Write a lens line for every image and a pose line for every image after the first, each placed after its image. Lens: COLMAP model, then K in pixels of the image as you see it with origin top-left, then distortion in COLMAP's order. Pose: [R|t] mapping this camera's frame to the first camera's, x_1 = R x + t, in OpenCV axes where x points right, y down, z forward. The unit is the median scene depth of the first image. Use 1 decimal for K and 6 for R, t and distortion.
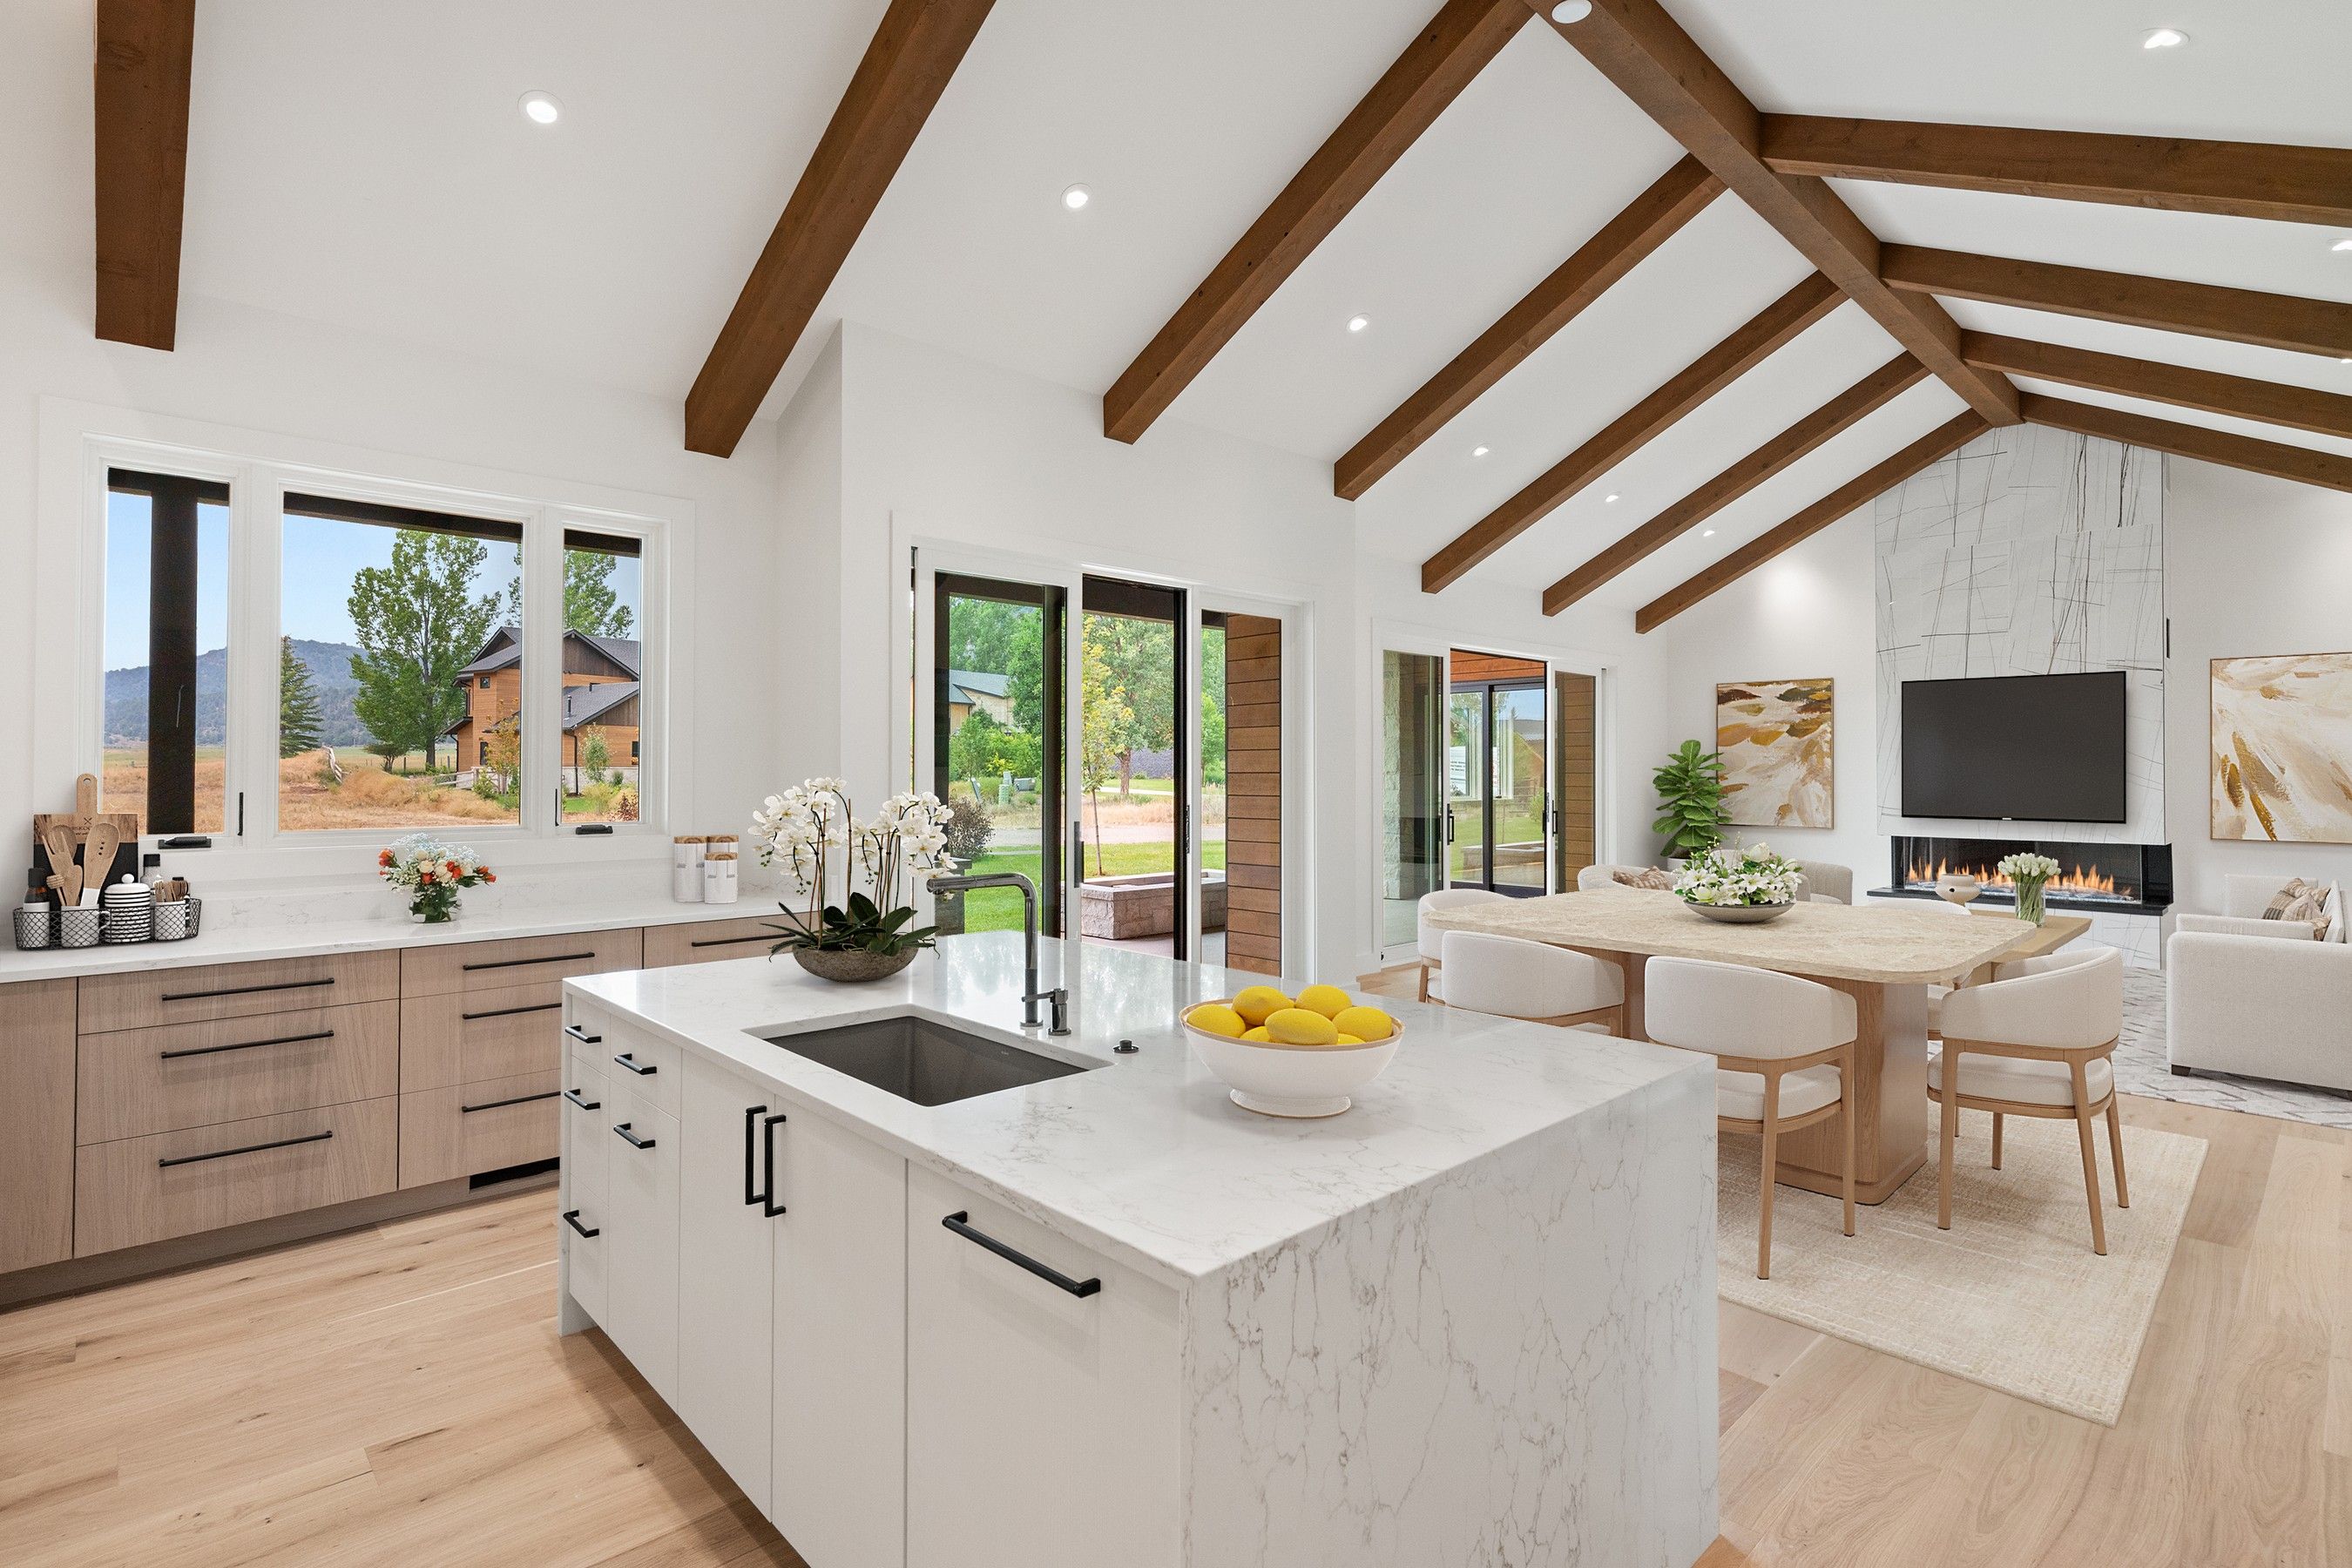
lens RADIAL K [[1122.5, 0, 1178.8], [0, 1122.5, 758.0], [0, 0, 1]] dist [0.012163, -0.000145]
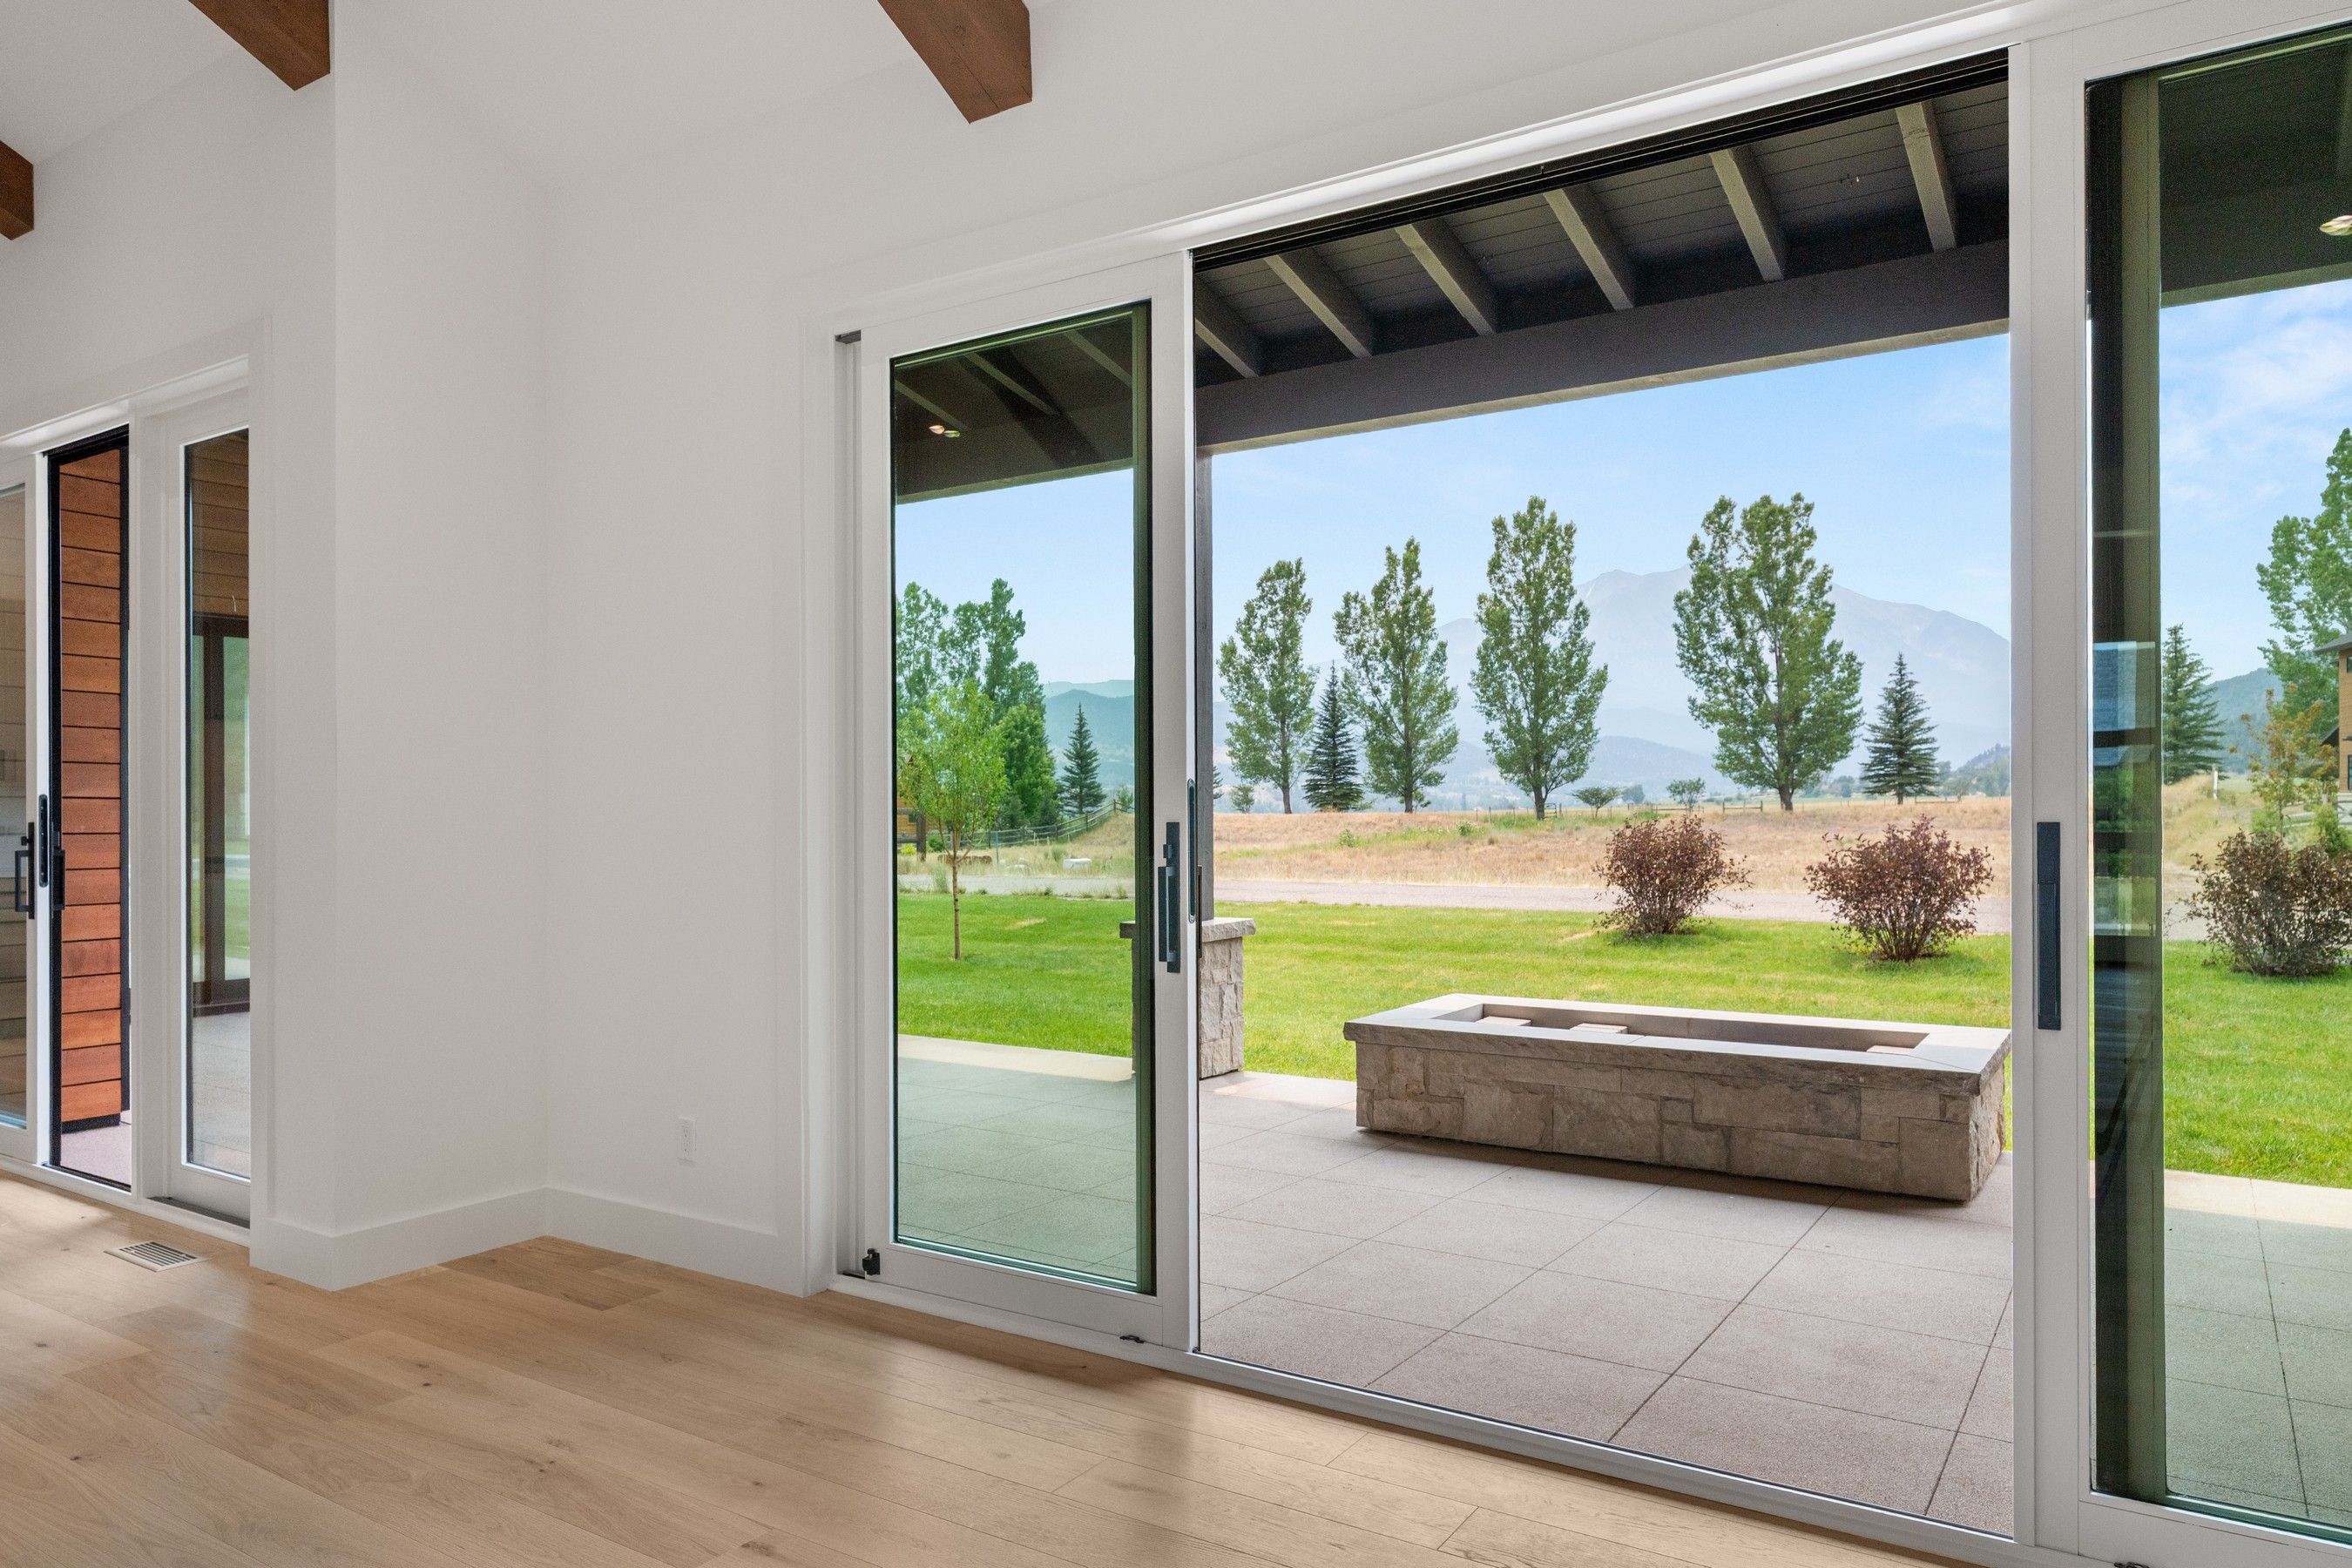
lens RADIAL K [[1521.7, 0, 1180.2], [0, 1521.7, 807.8], [0, 0, 1]] dist [0.002363, 0.003644]
pose [[0.227480, -0.004014, -0.973774, 0.619929], [0.016488, 0.999864, -0.000269, 0.038275], [0.973643, -0.015995, 0.227516, 0.941855]]
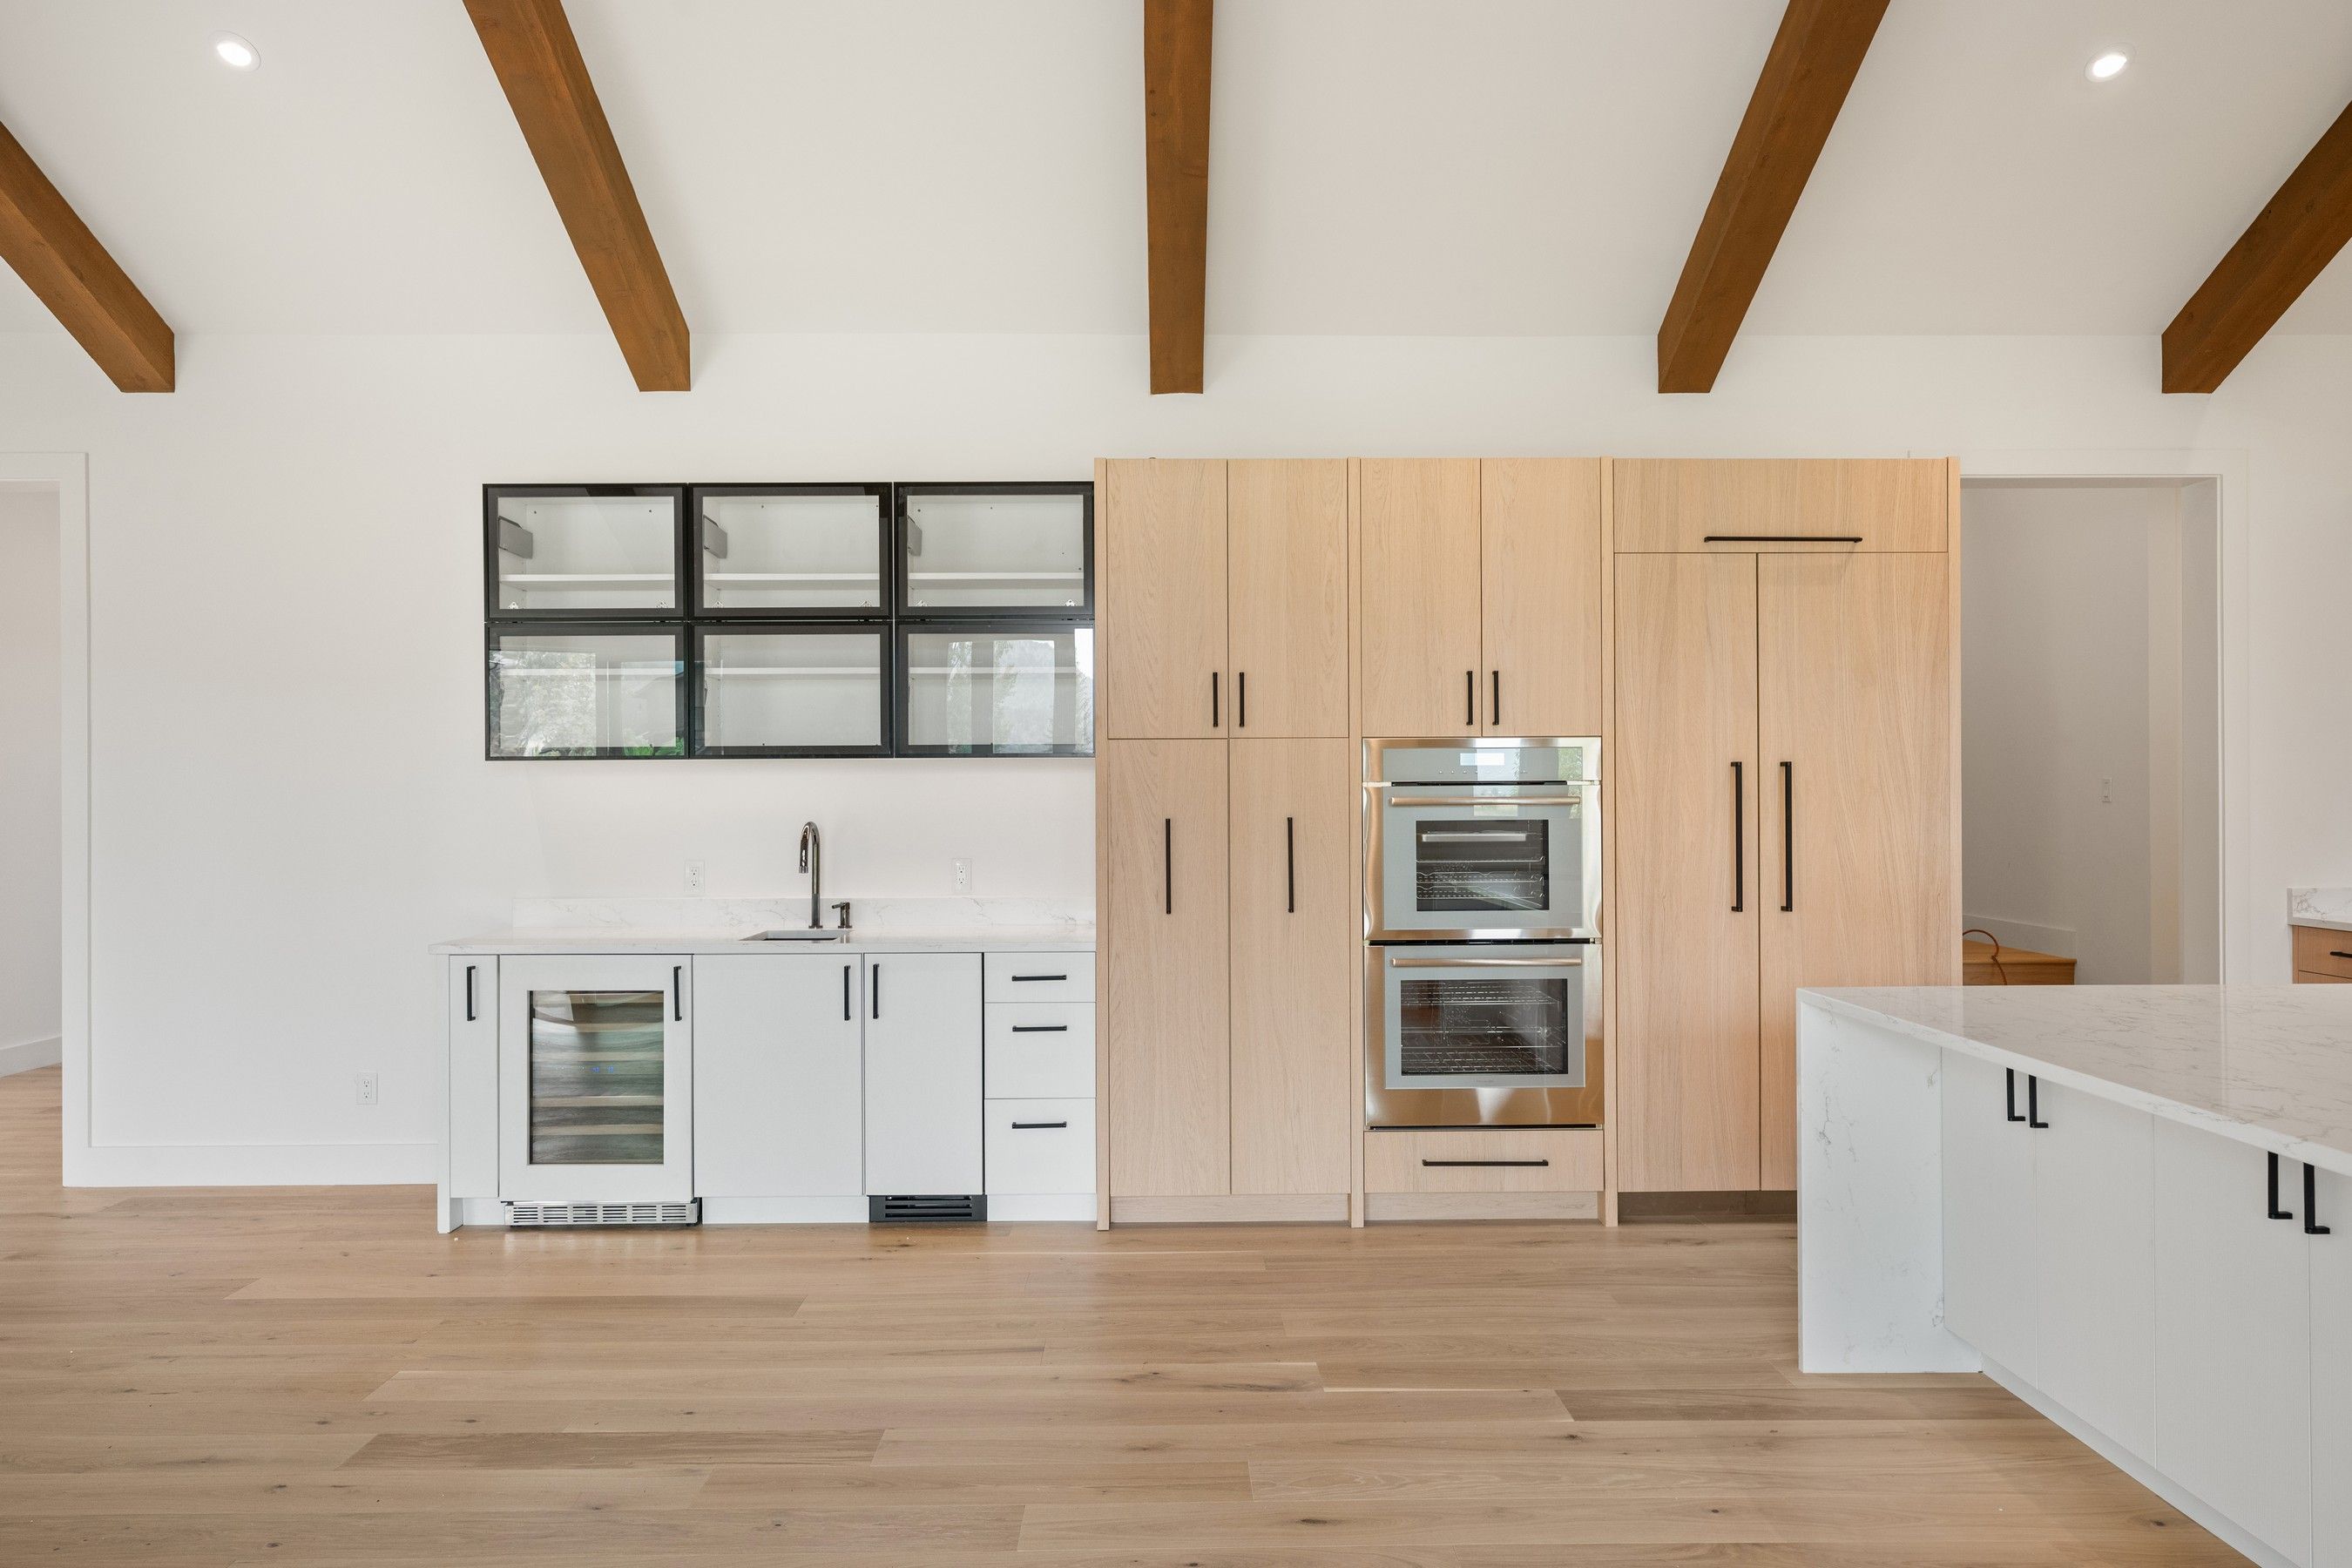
lens RADIAL K [[1504.9, 0, 1174.5], [0, 1504.9, 796.2], [0, 0, 1]] dist [-0.004270, -0.001900]
pose [[-0.733622, 0.004408, 0.679543, -0.036212], [-0.004480, 0.999926, -0.011323, 0.018531], [-0.679543, -0.011351, -0.733548, 0.660720]]
